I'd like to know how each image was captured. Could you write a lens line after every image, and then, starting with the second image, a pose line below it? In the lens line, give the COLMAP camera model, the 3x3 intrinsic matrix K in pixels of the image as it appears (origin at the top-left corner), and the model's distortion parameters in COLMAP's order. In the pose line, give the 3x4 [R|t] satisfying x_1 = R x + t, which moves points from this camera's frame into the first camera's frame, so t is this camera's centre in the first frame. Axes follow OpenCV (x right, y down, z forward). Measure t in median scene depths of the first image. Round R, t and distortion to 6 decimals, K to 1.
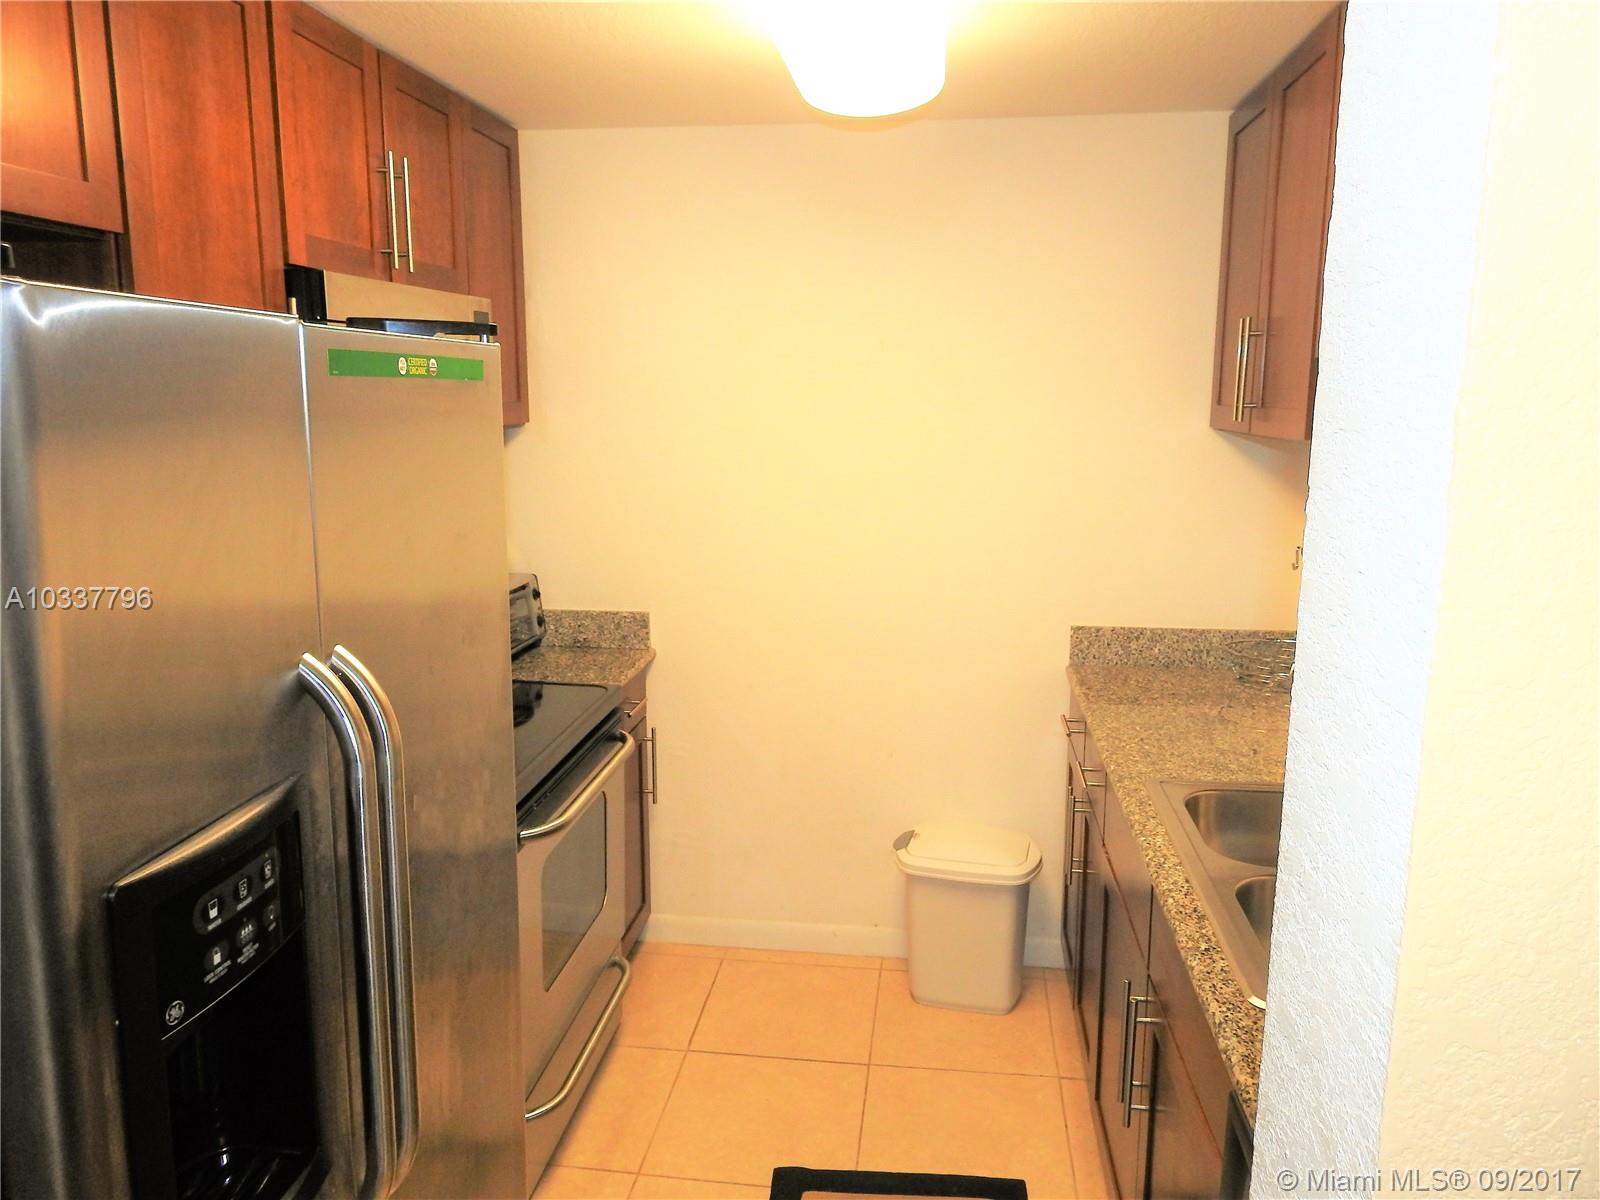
lens RADIAL K [[1154.4, 0, 796.9], [0, 1154.4, 602.9], [0, 0, 1]] dist [-0.002411, 0.003651]
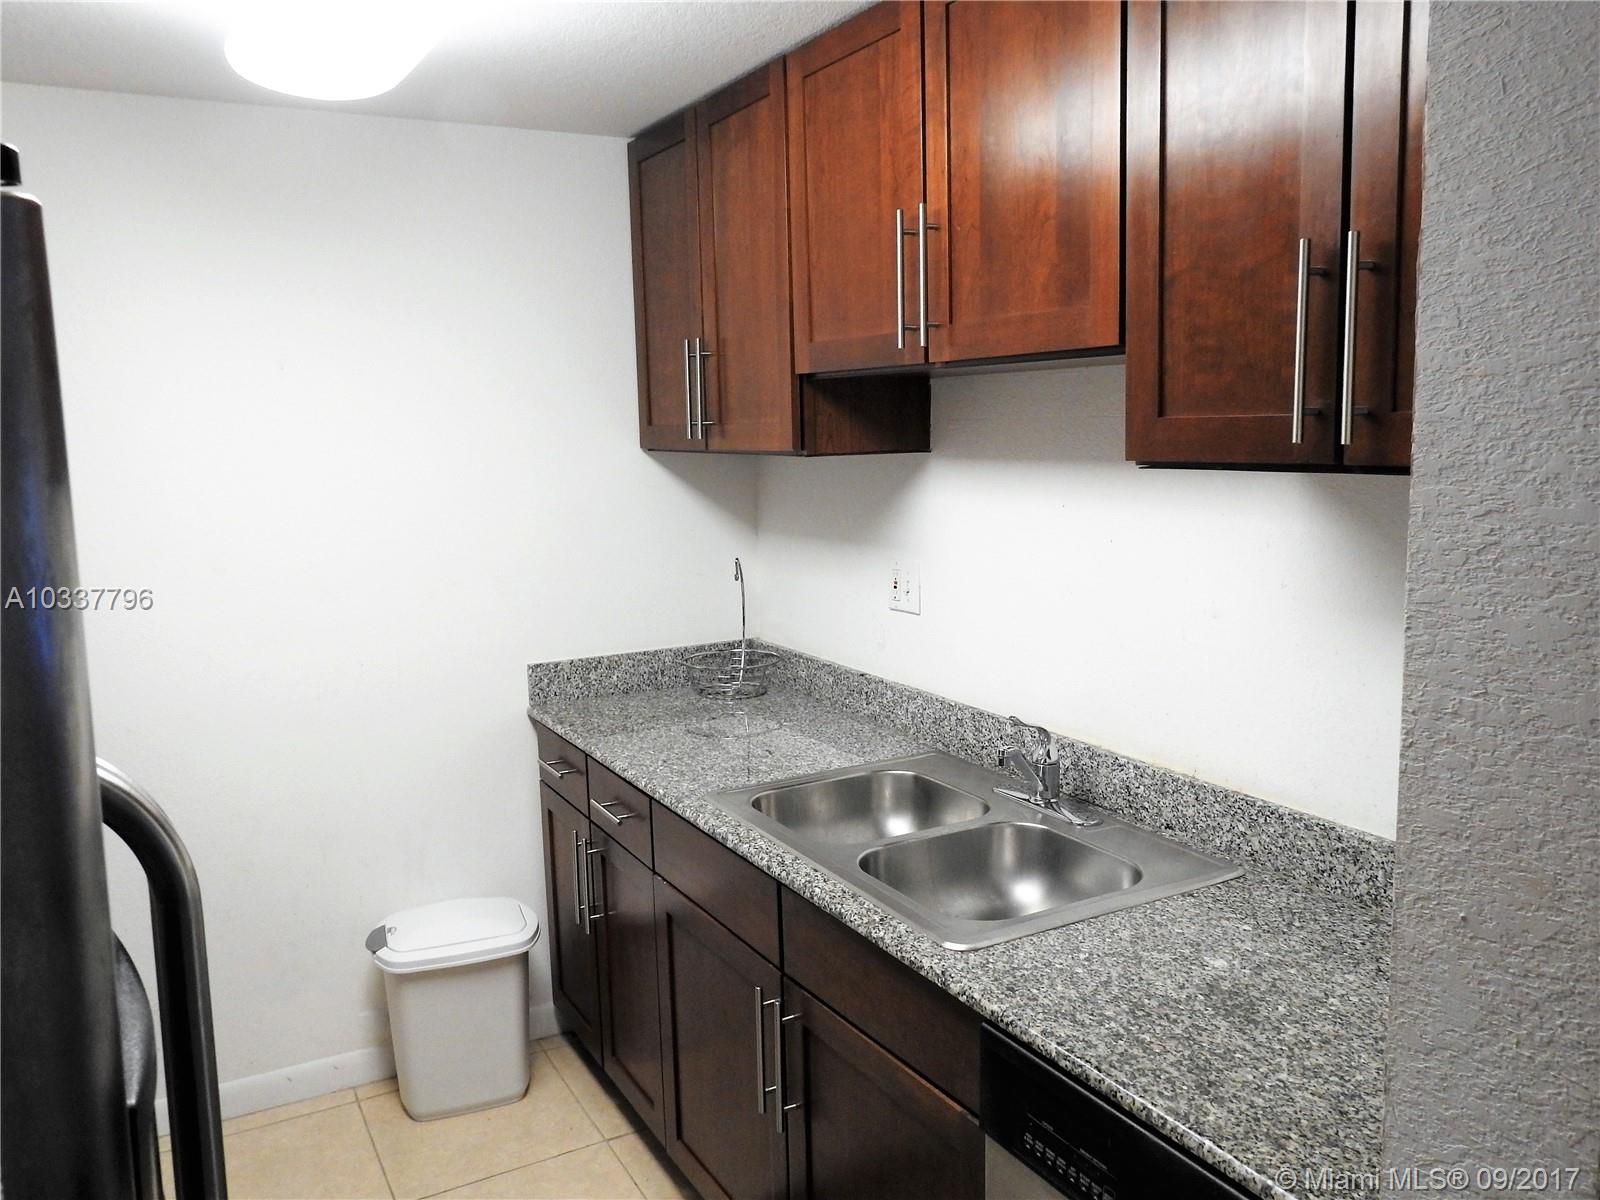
lens RADIAL K [[1278.6, 0, 796.7], [0, 1278.6, 593.8], [0, 0, 1]] dist [-0.016811, 0.006216]
pose [[0.809025, -0.102687, 0.578735, -0.181264], [0.132014, 0.991210, -0.008670, 0.000654], [-0.572758, 0.083415, 0.815469, 0.028449]]
